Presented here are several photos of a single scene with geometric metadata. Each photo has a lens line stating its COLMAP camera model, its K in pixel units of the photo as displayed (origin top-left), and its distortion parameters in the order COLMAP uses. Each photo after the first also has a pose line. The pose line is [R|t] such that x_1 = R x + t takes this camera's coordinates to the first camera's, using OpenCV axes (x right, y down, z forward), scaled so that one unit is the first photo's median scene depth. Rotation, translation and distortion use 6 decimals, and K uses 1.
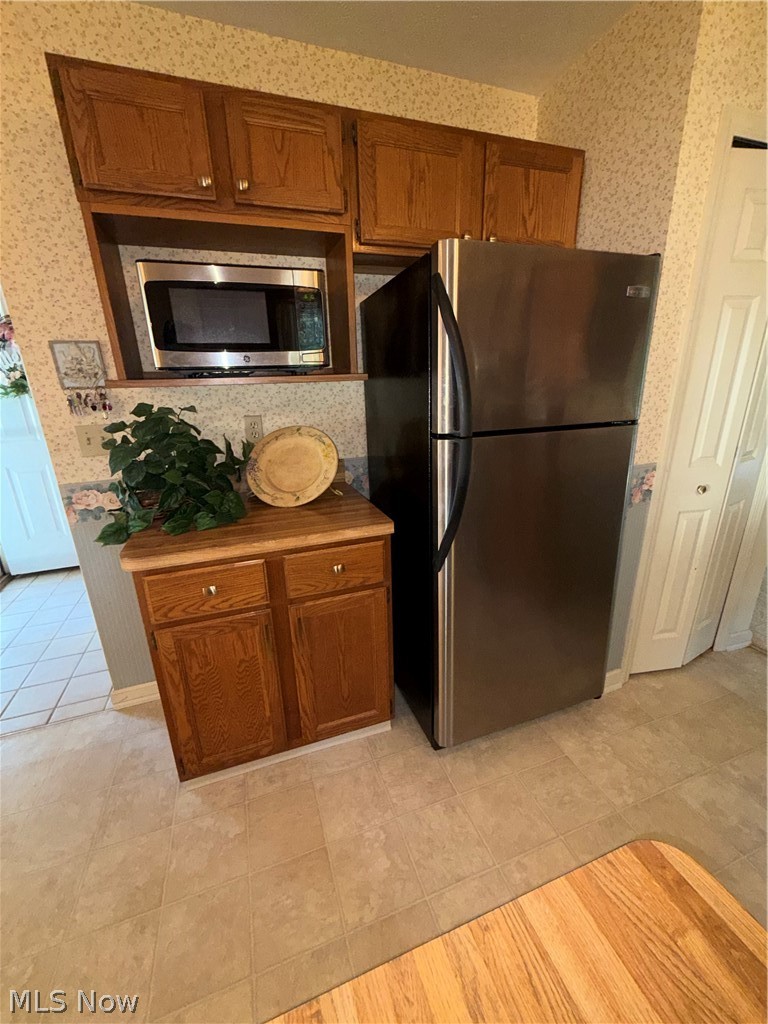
lens RADIAL K [[413.9, 0, 384.0], [0, 413.9, 512.0], [0, 0, 1]] dist [-0.000544, -0.000004]
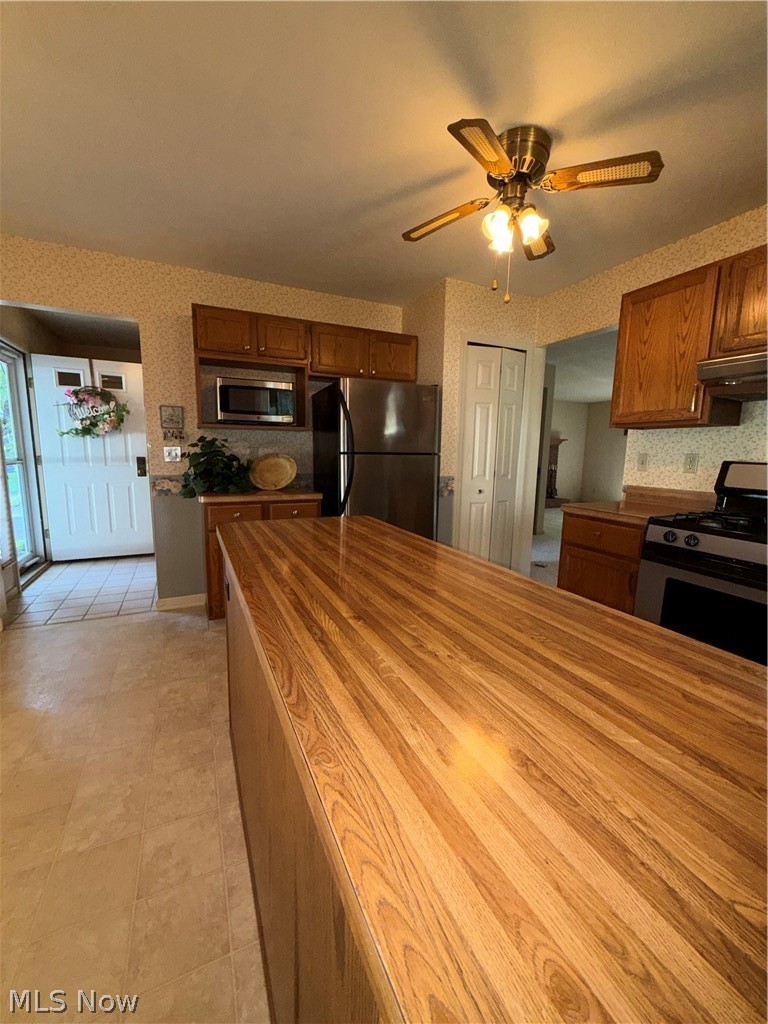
lens RADIAL K [[413.9, 0, 384.0], [0, 413.9, 512.0], [0, 0, 1]] dist [-0.000544, -0.000004]
pose [[0.994848, 0.027731, 0.097508, 0.122814], [-0.011567, 0.986627, -0.162582, 0.420515], [-0.100713, 0.160616, 0.981865, -1.021700]]
